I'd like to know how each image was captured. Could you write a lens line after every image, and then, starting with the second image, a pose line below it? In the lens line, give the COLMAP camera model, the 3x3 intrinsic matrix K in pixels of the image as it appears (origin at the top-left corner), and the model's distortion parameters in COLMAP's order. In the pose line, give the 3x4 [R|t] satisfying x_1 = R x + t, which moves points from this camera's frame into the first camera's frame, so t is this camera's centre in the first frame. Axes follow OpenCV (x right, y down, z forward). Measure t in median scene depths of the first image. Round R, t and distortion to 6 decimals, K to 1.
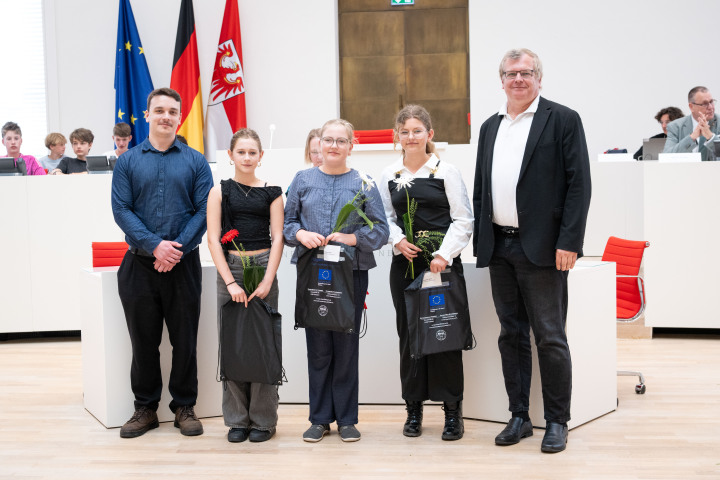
lens RADIAL K [[1097.4, 0, 358.0], [0, 1097.4, 270.4], [0, 0, 1]] dist [0.038829, 0.000000]
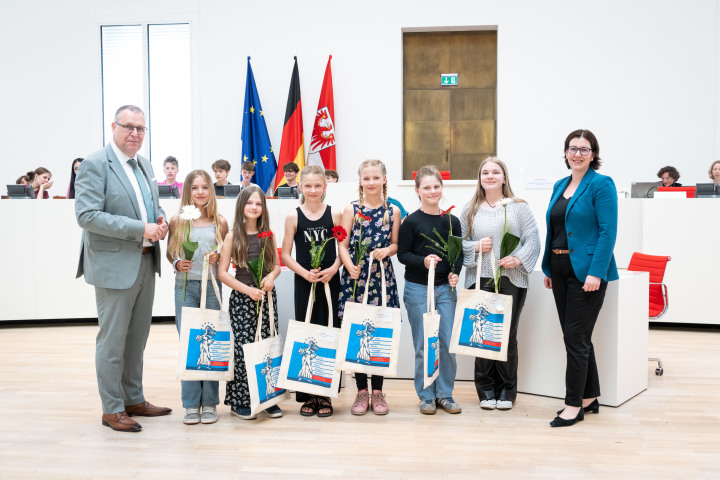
lens RADIAL K [[677.2, 0, 379.3], [0, 677.2, 254.9], [0, 0, 1]] dist [0.035008, -0.009153]
pose [[0.999616, 0.018496, 0.020637, -0.063156], [-0.017888, 0.999411, -0.029287, 0.000745], [-0.021167, 0.028907, 0.999358, 0.149030]]
